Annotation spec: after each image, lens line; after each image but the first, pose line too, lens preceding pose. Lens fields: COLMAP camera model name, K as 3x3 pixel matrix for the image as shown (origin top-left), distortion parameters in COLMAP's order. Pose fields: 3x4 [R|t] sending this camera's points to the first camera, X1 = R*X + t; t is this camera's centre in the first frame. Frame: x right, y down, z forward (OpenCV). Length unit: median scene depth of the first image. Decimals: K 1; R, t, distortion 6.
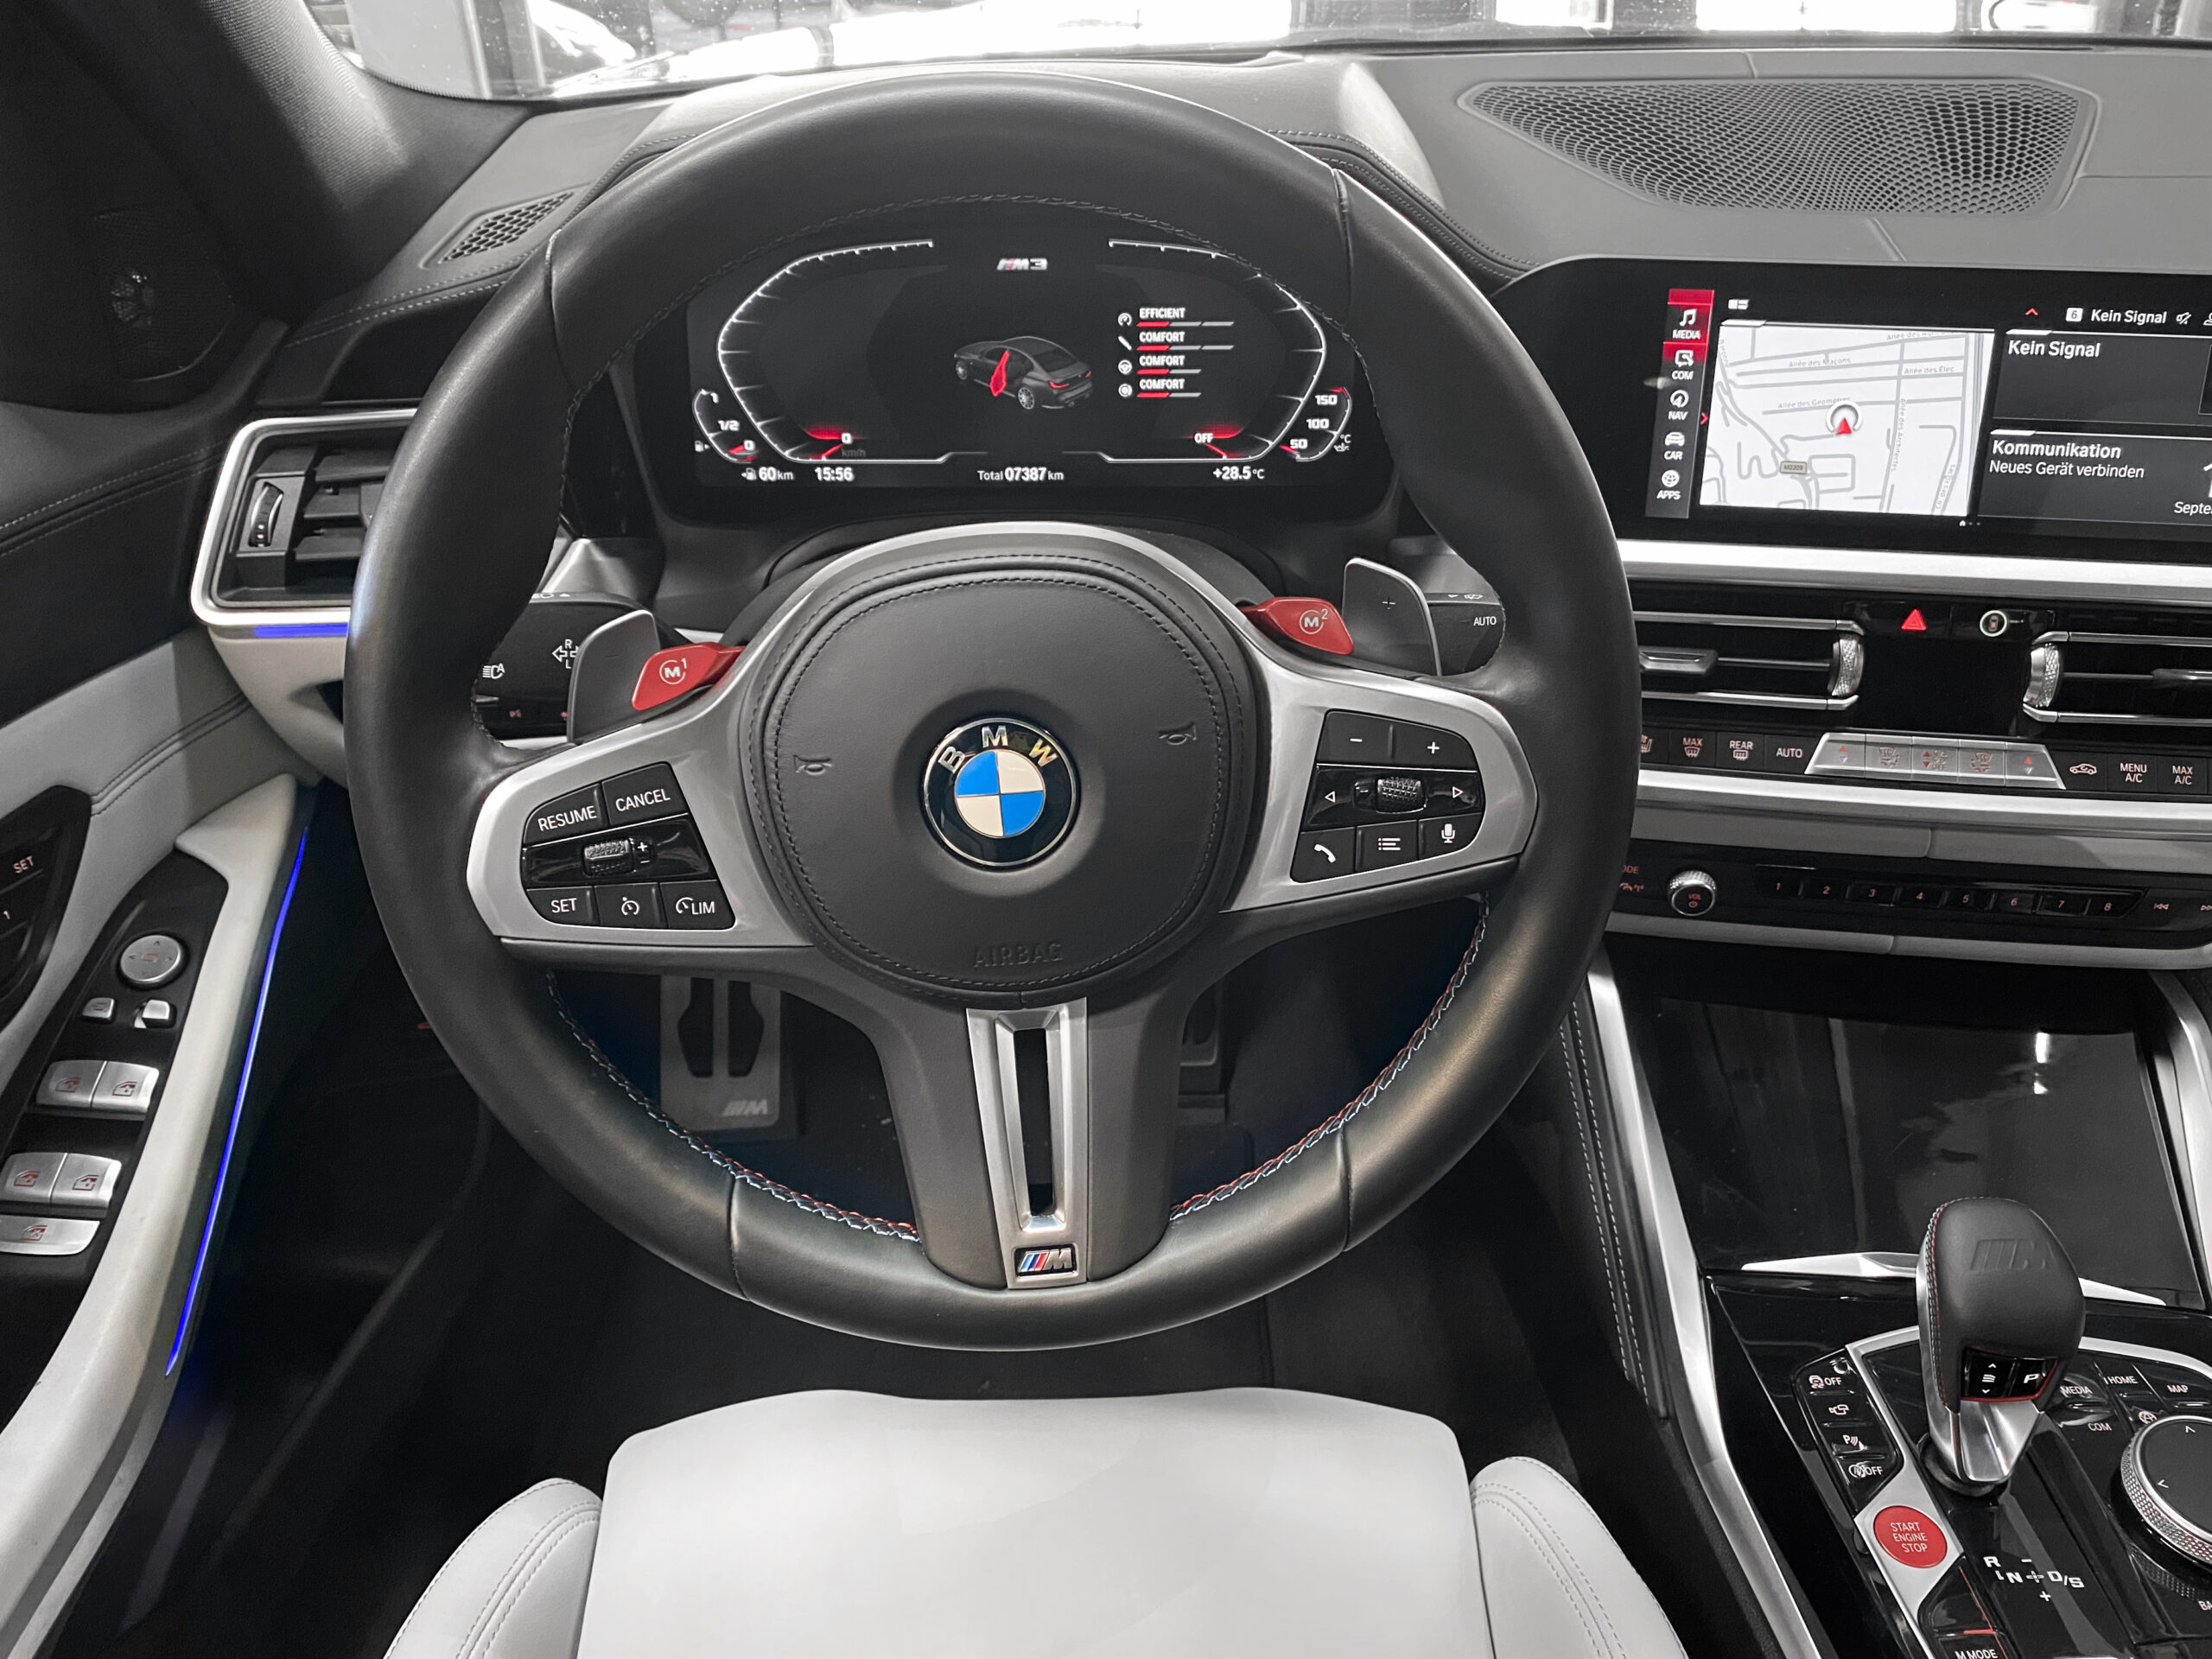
lens RADIAL K [[1689.7, 0, 1173.1], [0, 1689.7, 822.7], [0, 0, 1]] dist [0.035043, -0.046570]
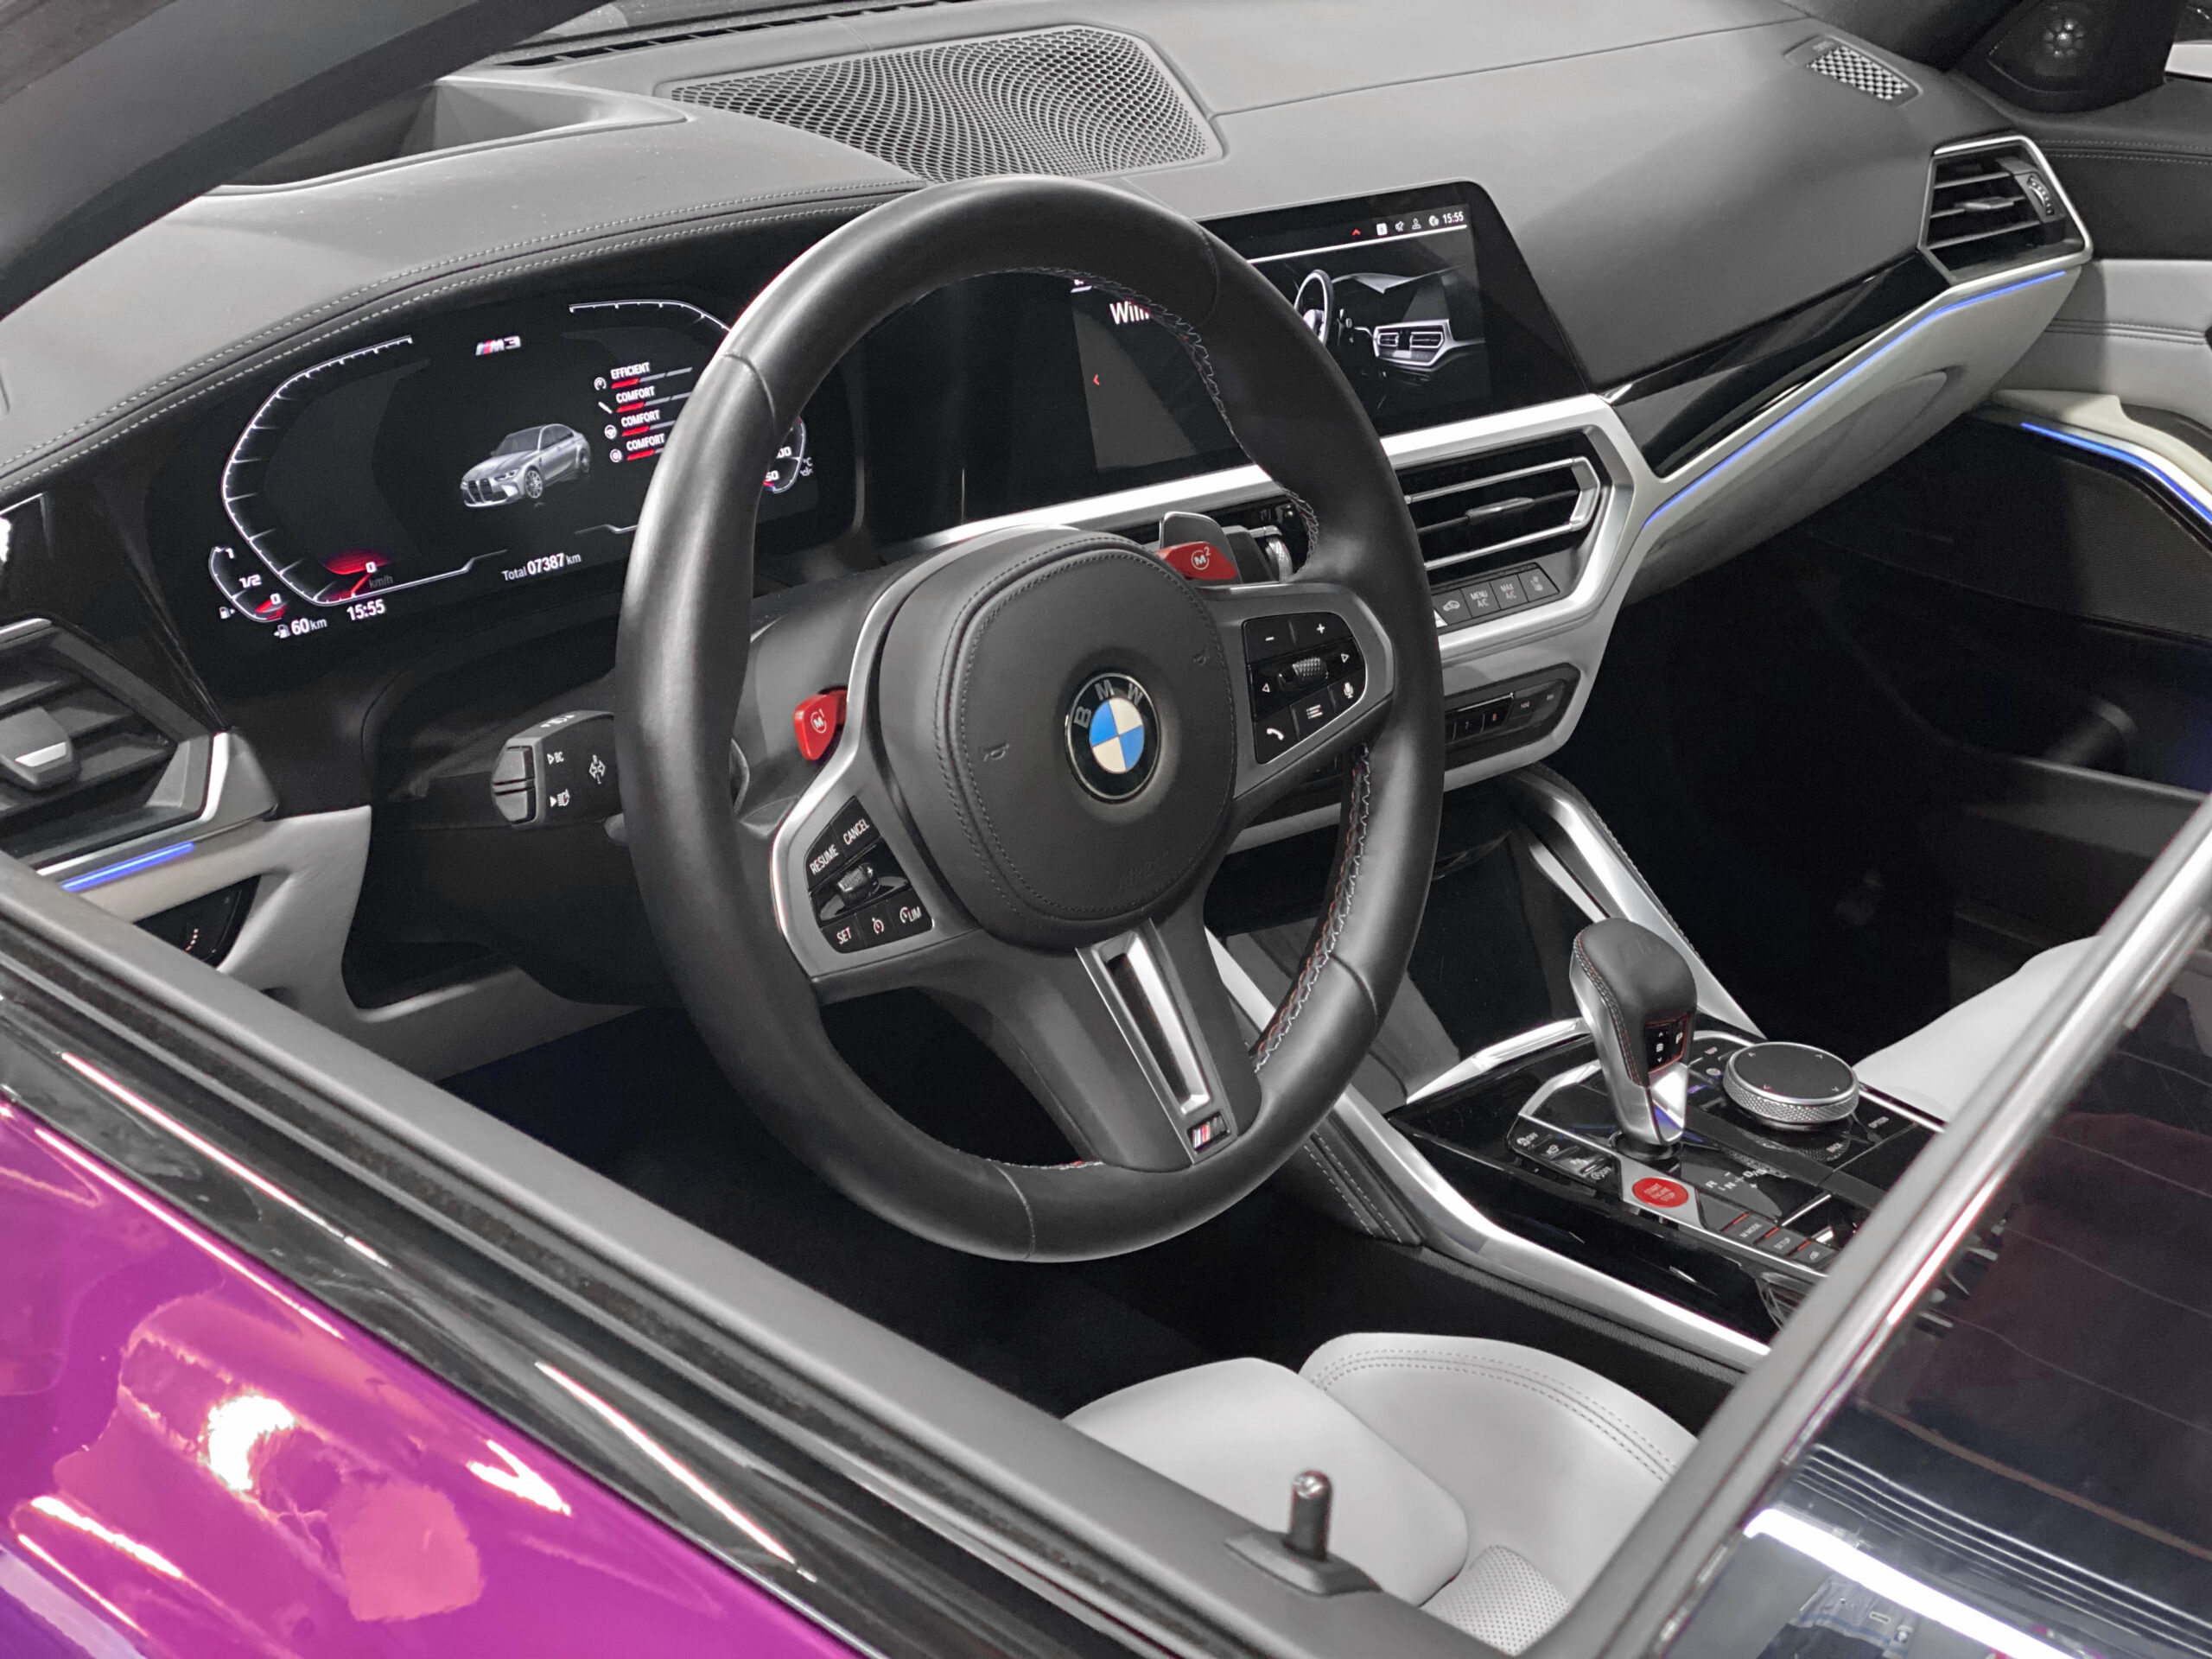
lens RADIAL K [[3305.8, 0, 1104.9], [0, 3305.8, 822.3], [0, 0, 1]] dist [0.124347, 0.000000]
pose [[0.711593, -0.258841, 0.653174, -1.086646], [0.339765, 0.940507, 0.002554, 0.020738], [-0.614976, 0.220108, 0.757203, -0.505516]]
